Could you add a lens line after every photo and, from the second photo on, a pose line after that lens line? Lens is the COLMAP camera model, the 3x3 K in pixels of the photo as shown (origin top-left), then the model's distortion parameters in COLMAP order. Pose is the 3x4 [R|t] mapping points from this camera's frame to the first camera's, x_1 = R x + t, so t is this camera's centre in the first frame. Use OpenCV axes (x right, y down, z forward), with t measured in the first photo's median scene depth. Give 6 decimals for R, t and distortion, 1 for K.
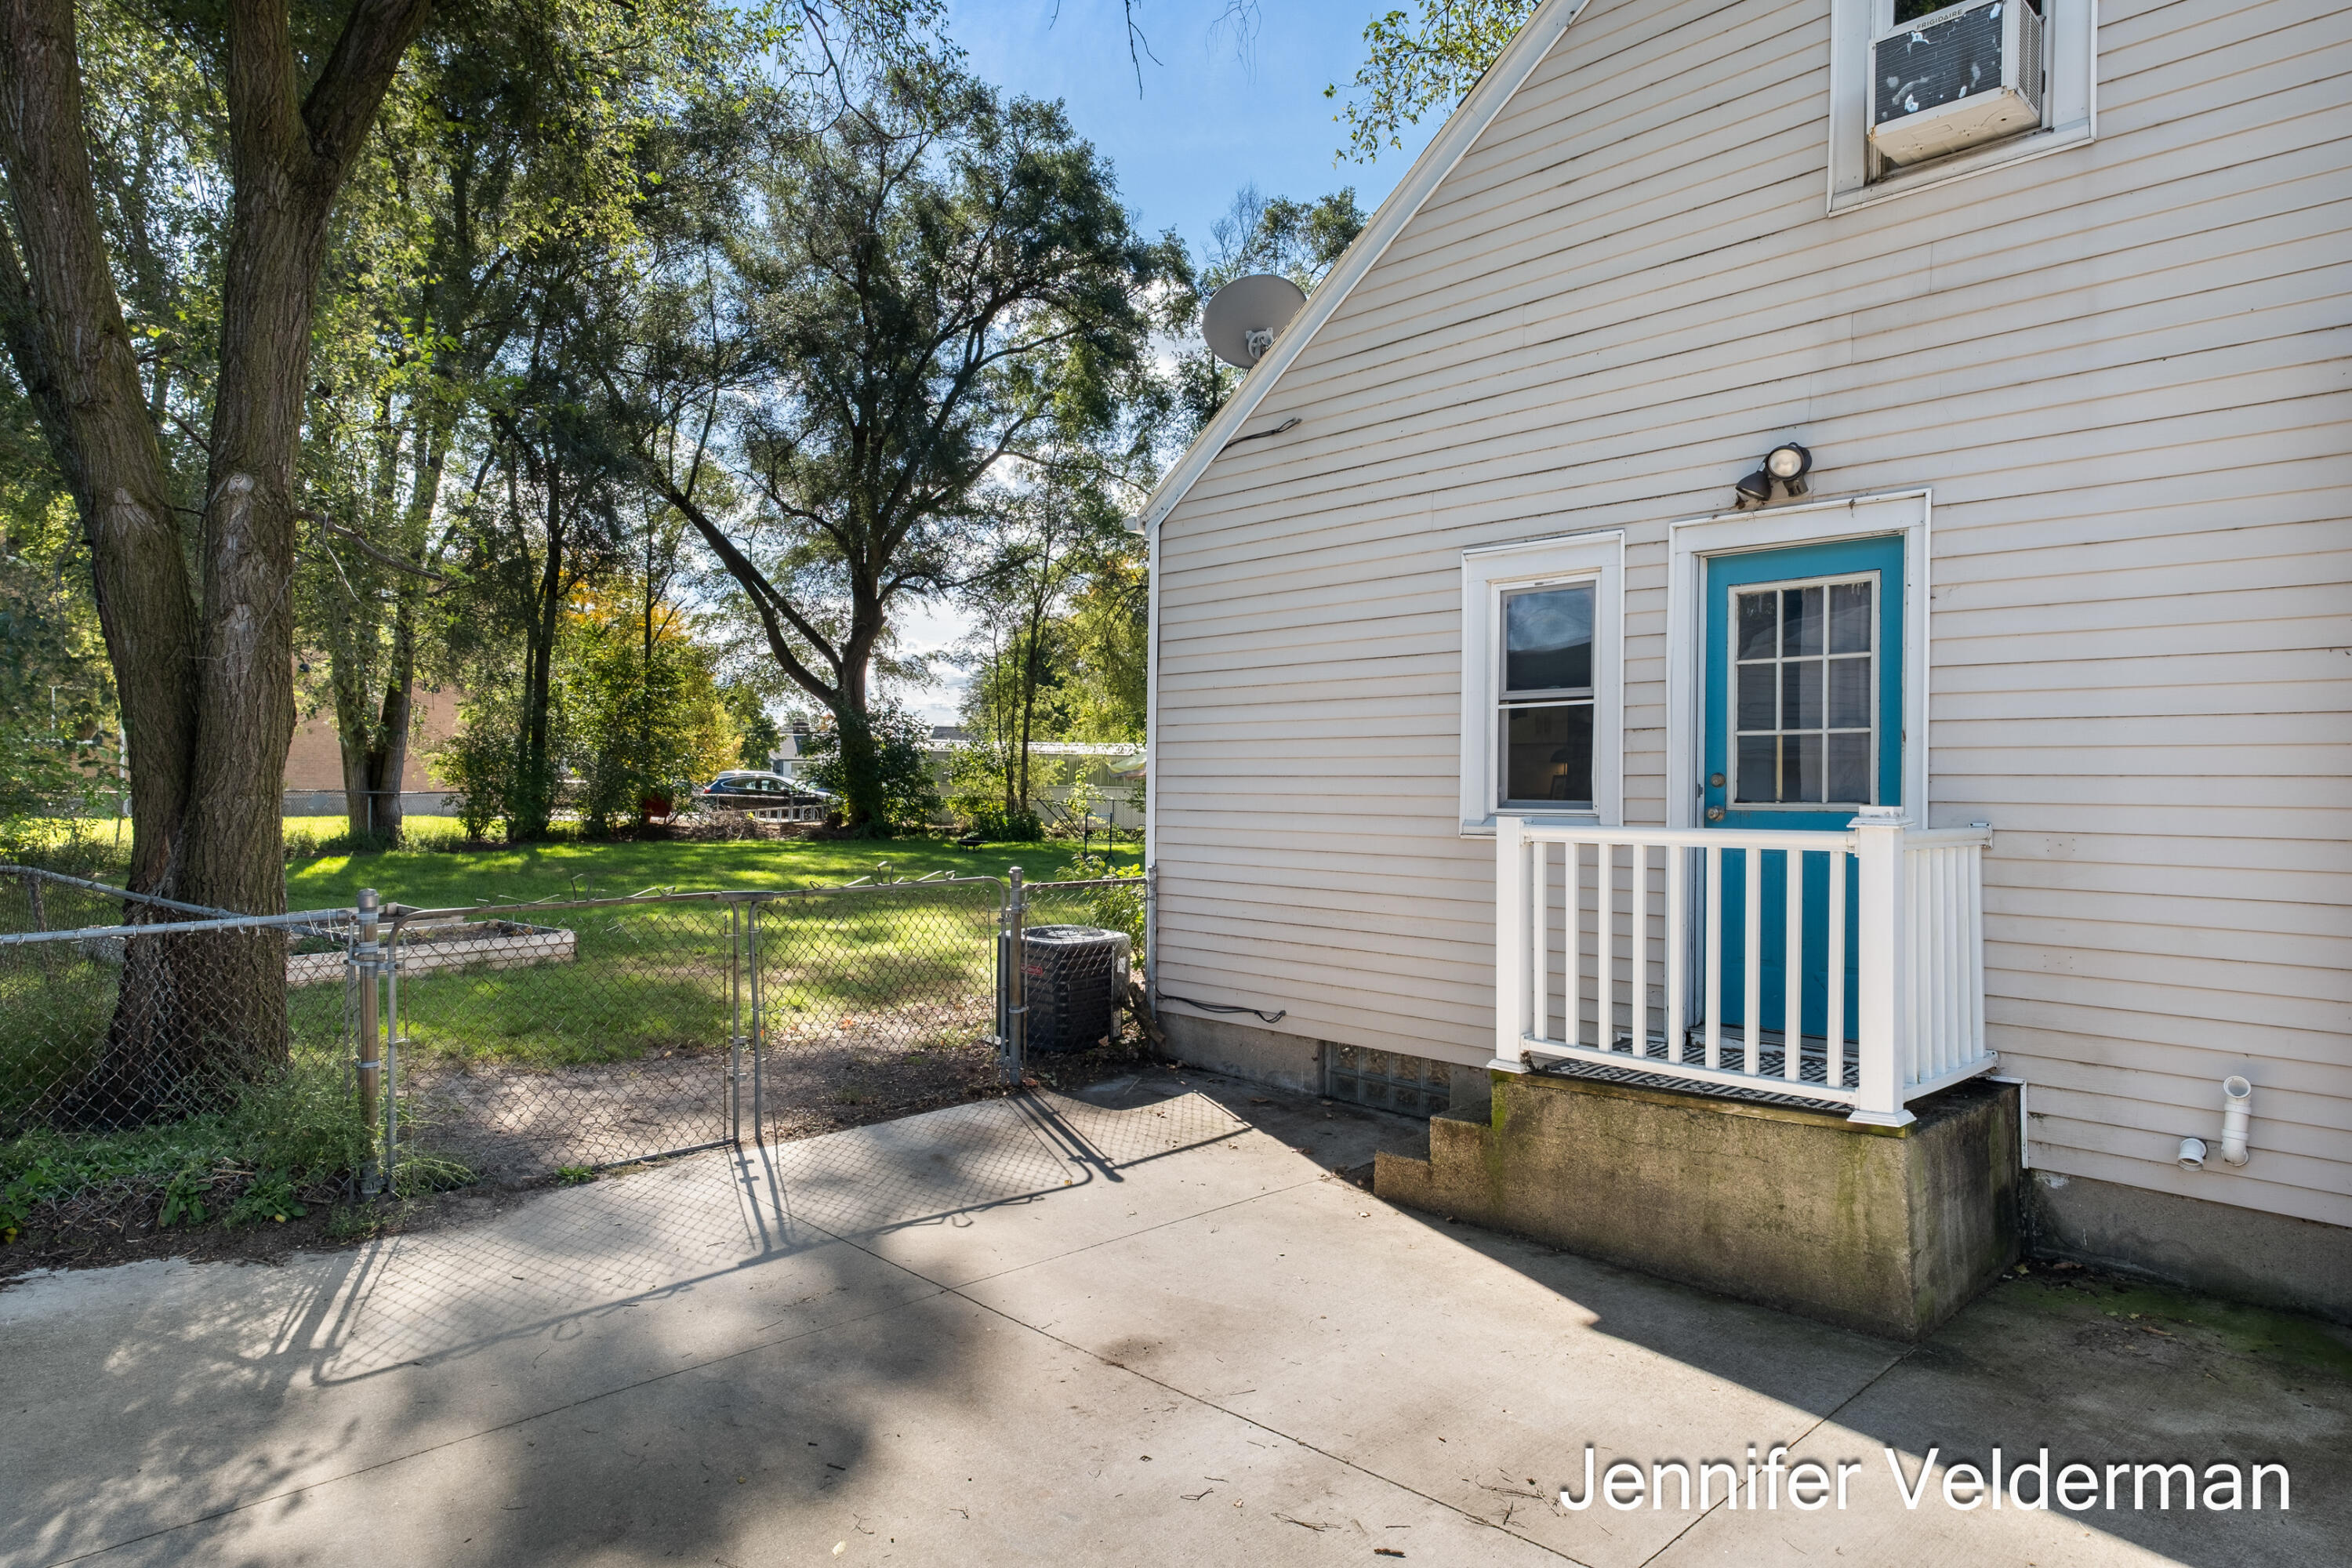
lens RADIAL K [[1376.6, 0, 1176.0], [0, 1376.6, 784.0], [0, 0, 1]] dist [0.000570, -0.001343]
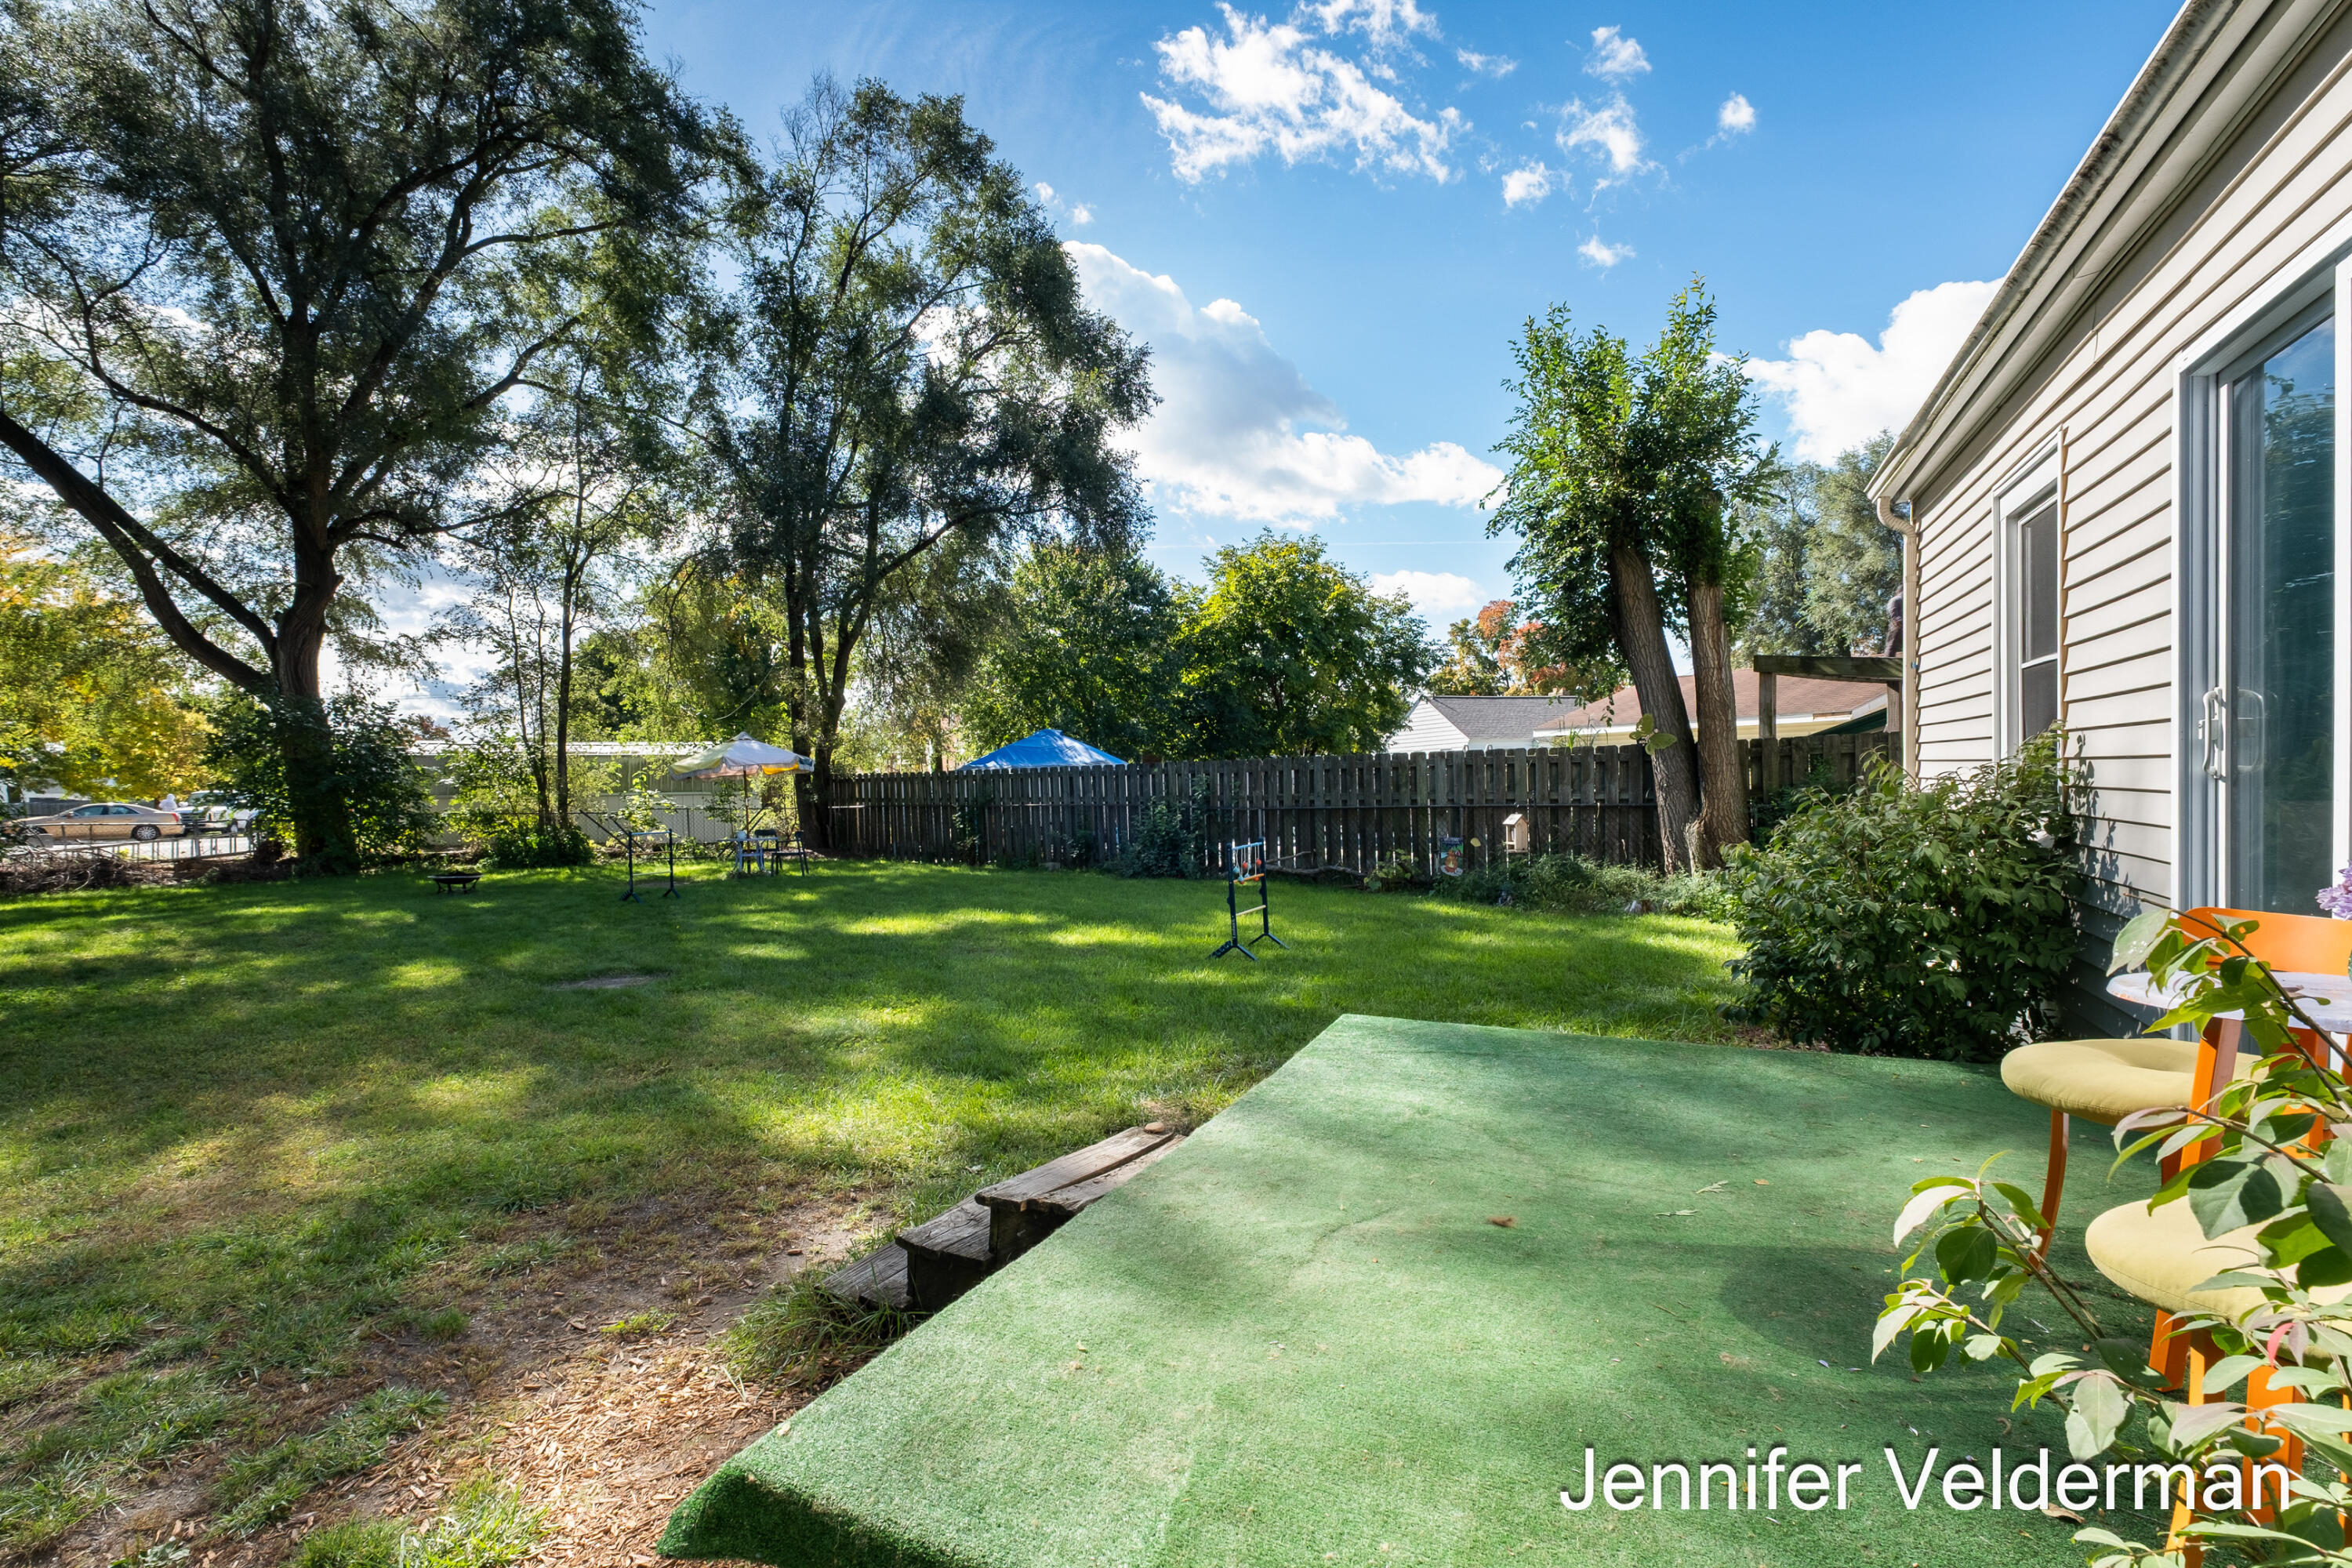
lens RADIAL K [[1097.7, 0, 1176.0], [0, 1097.7, 784.0], [0, 0, 1]] dist [0.018089, -0.000024]
pose [[0.940009, -0.035024, 0.339346, 0.008183], [0.034573, 0.999375, 0.007375, 0.002268], [-0.339392, 0.004800, 0.940633, 0.270380]]
